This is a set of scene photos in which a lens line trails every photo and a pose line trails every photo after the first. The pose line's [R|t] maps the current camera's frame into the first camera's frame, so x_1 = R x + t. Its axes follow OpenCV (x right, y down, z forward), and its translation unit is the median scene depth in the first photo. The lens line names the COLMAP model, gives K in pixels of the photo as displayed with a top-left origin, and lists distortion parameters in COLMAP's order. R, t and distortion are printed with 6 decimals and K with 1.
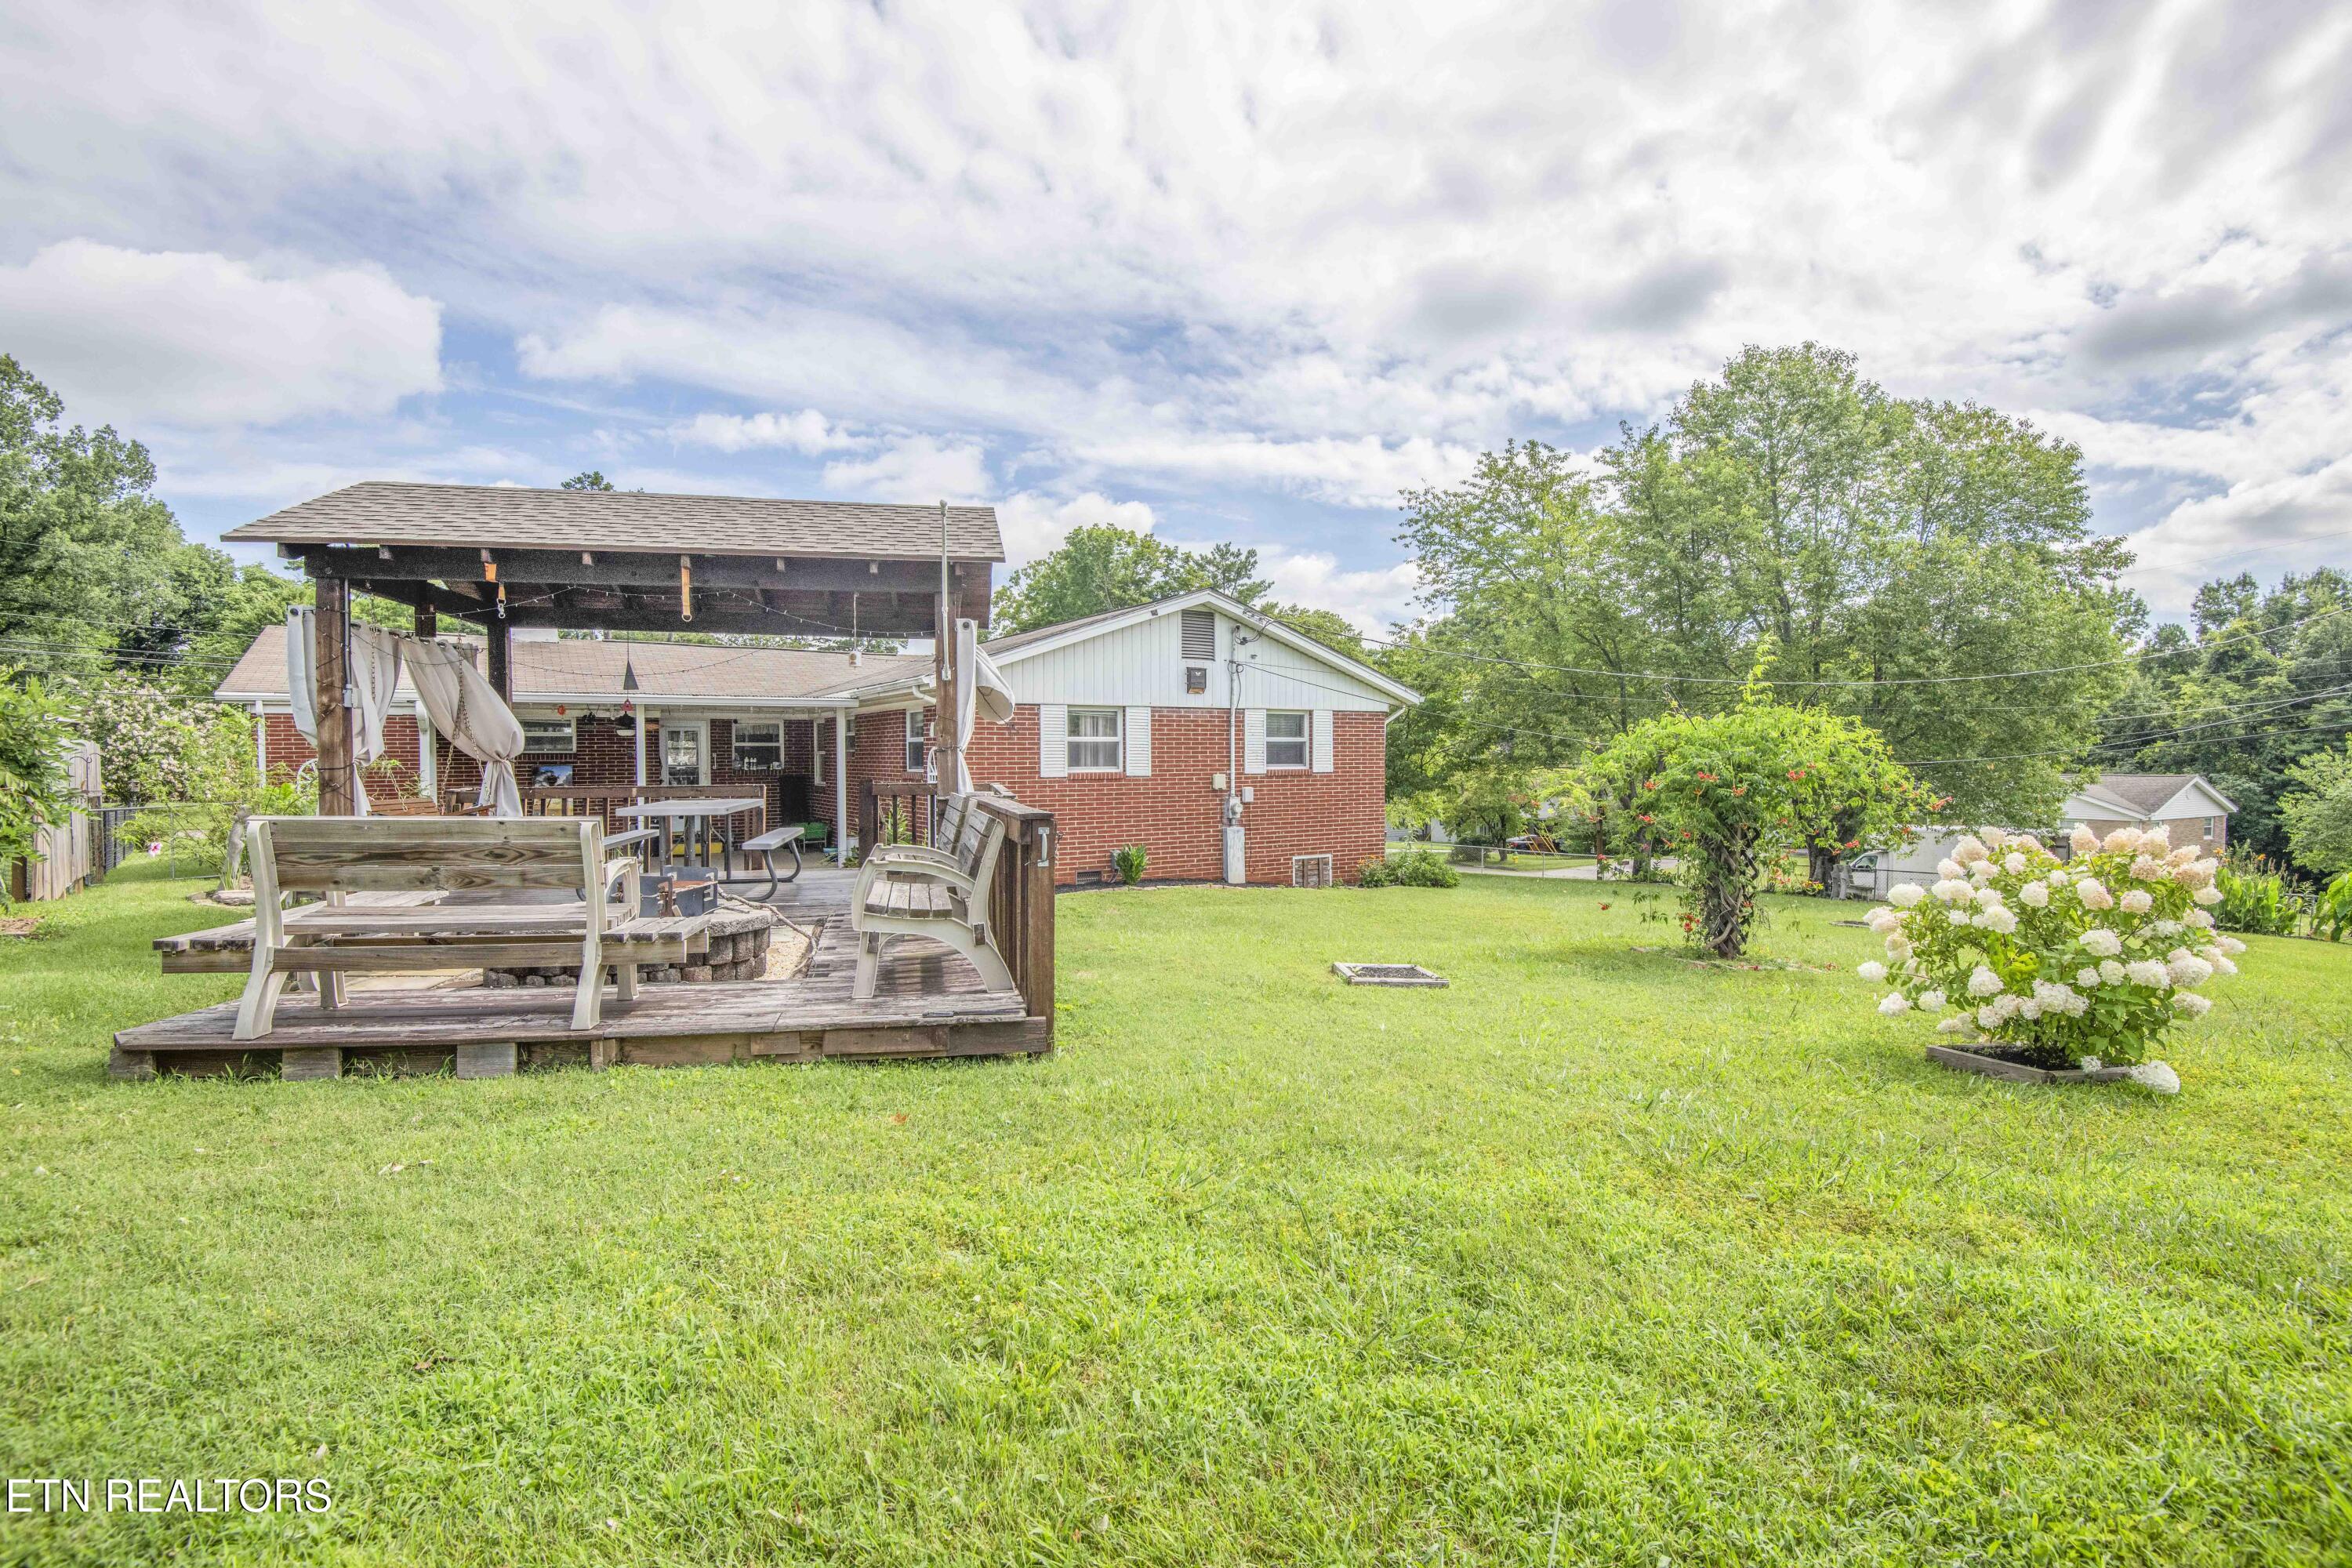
lens RADIAL K [[1089.6, 0, 1164.0], [0, 1089.6, 778.4], [0, 0, 1]] dist [-0.027988, -0.008067]
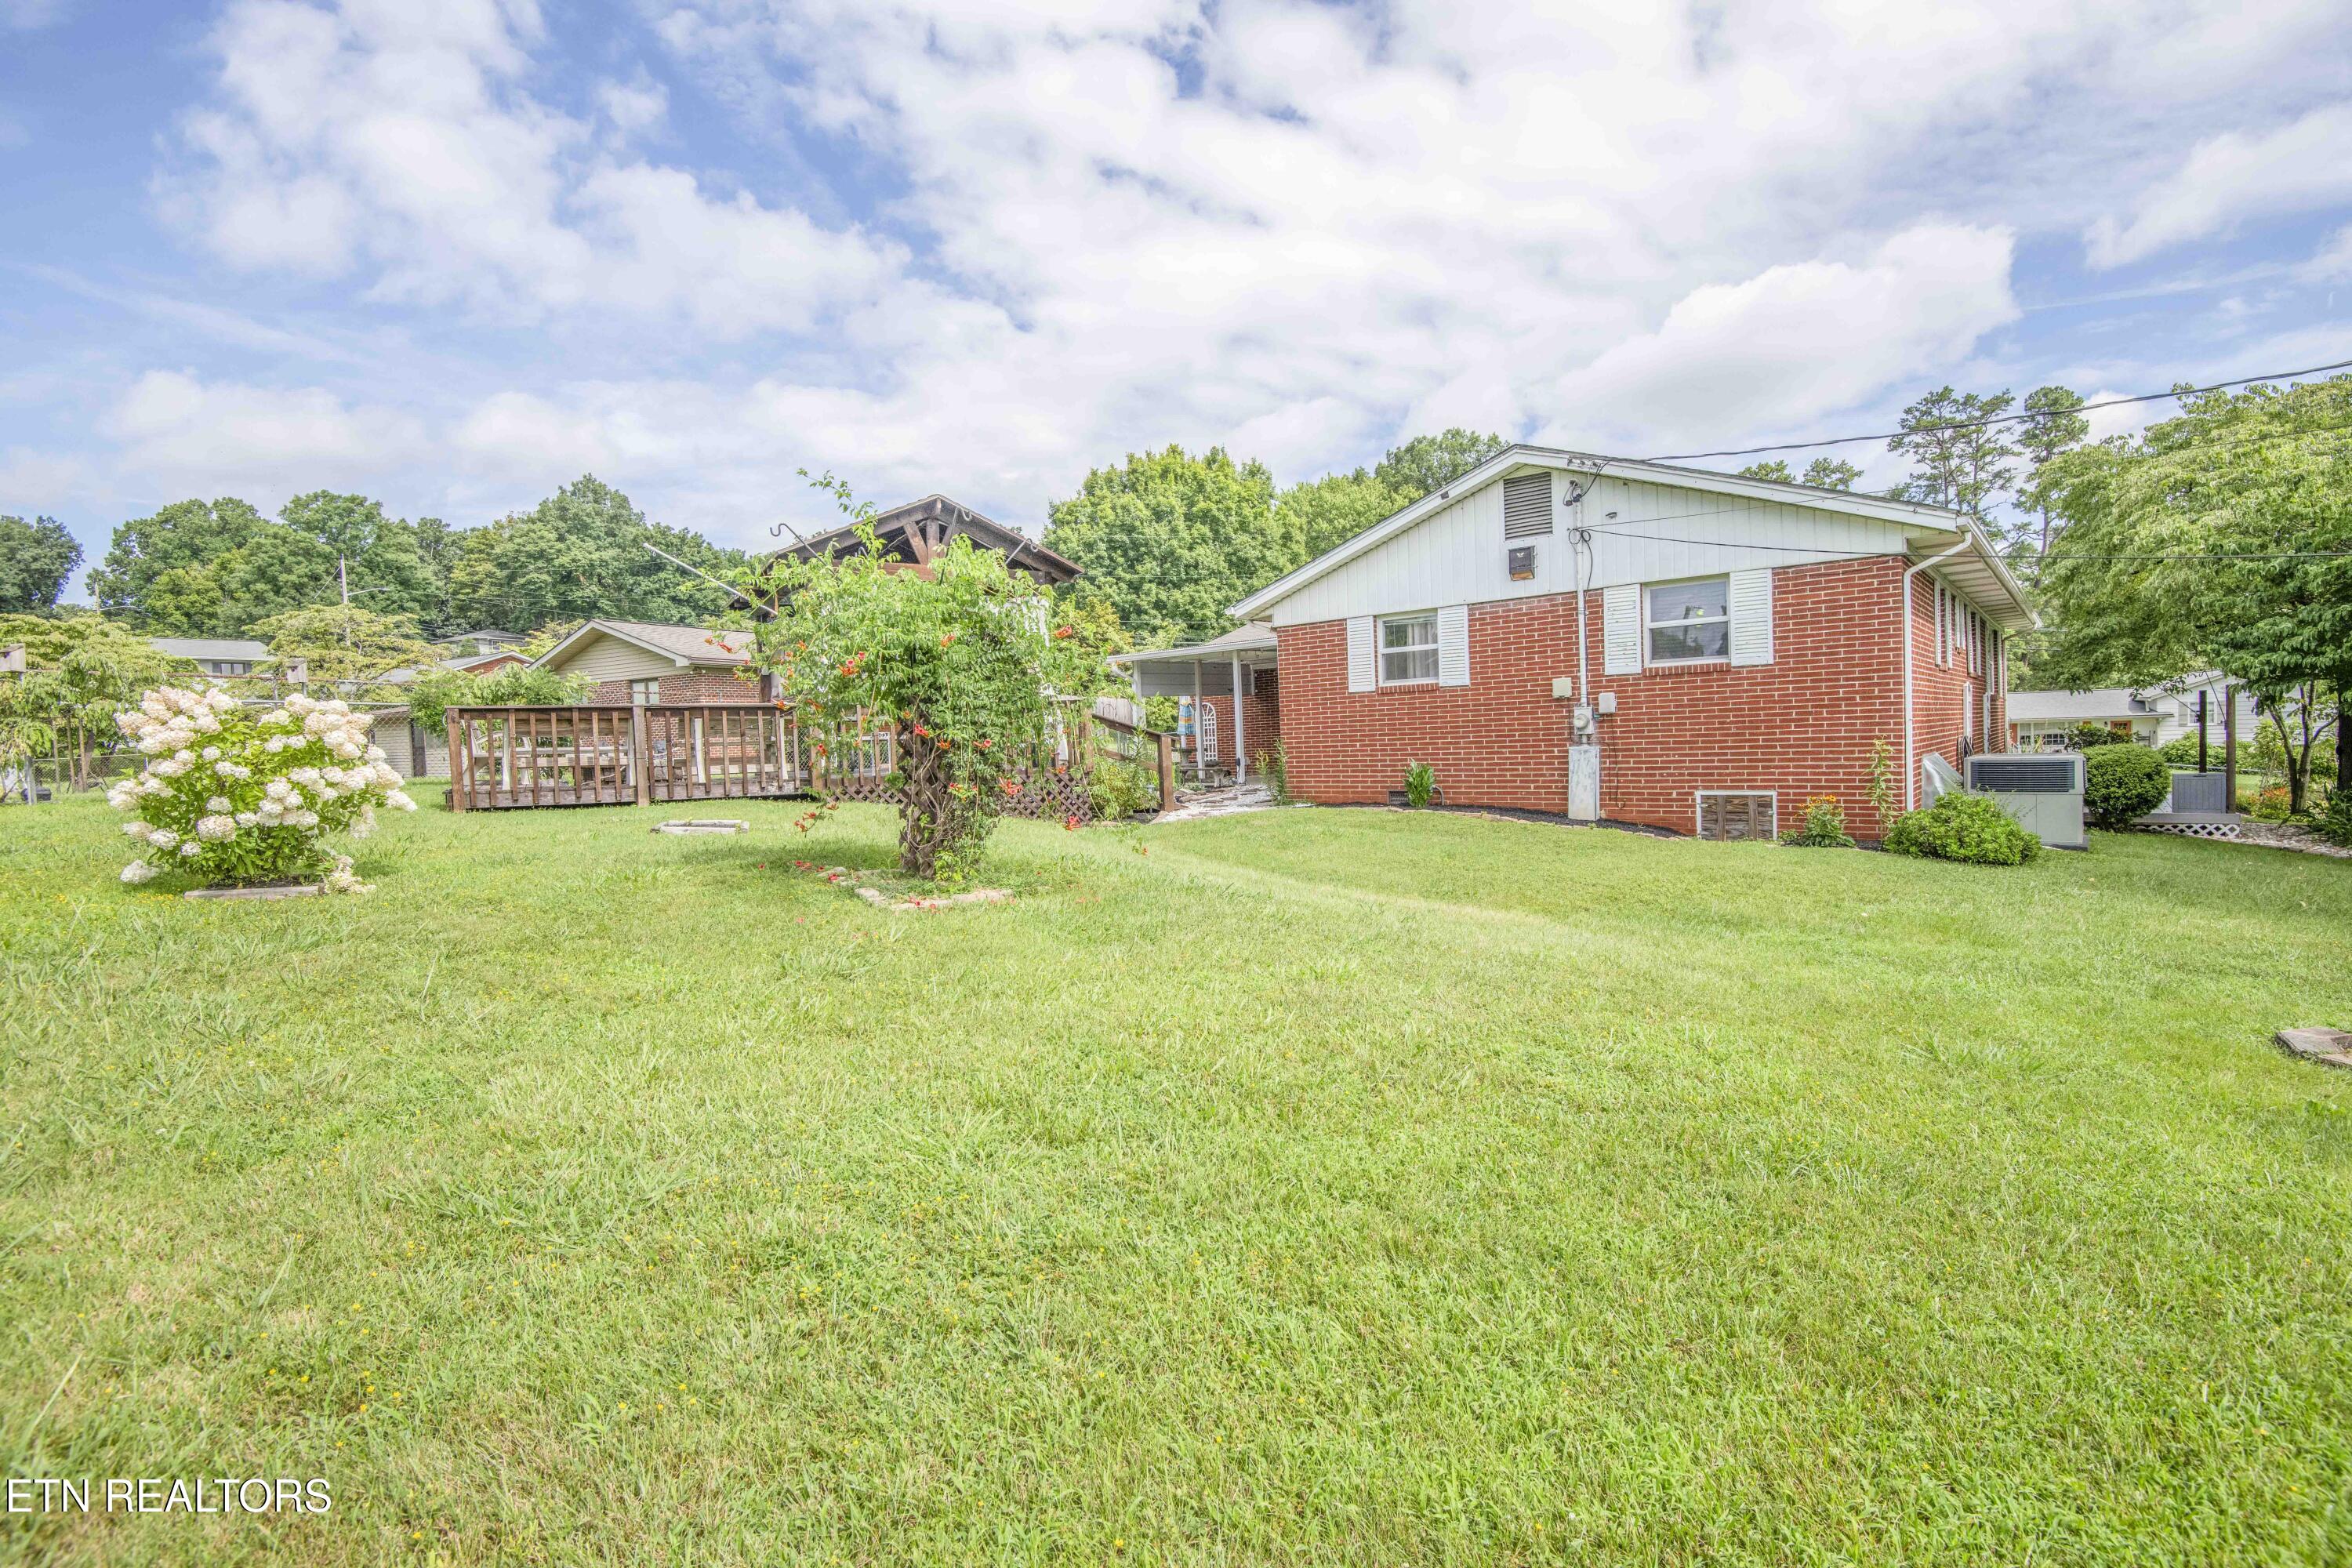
lens RADIAL K [[1089.6, 0, 1184.7], [0, 1089.6, 735.7], [0, 0, 1]] dist [-0.027988, -0.008067]
pose [[0.272239, -0.005668, -0.962213, 0.714943], [0.020812, 0.999783, -0.000001, 0.031326], [0.962005, -0.020026, 0.272298, 0.527725]]
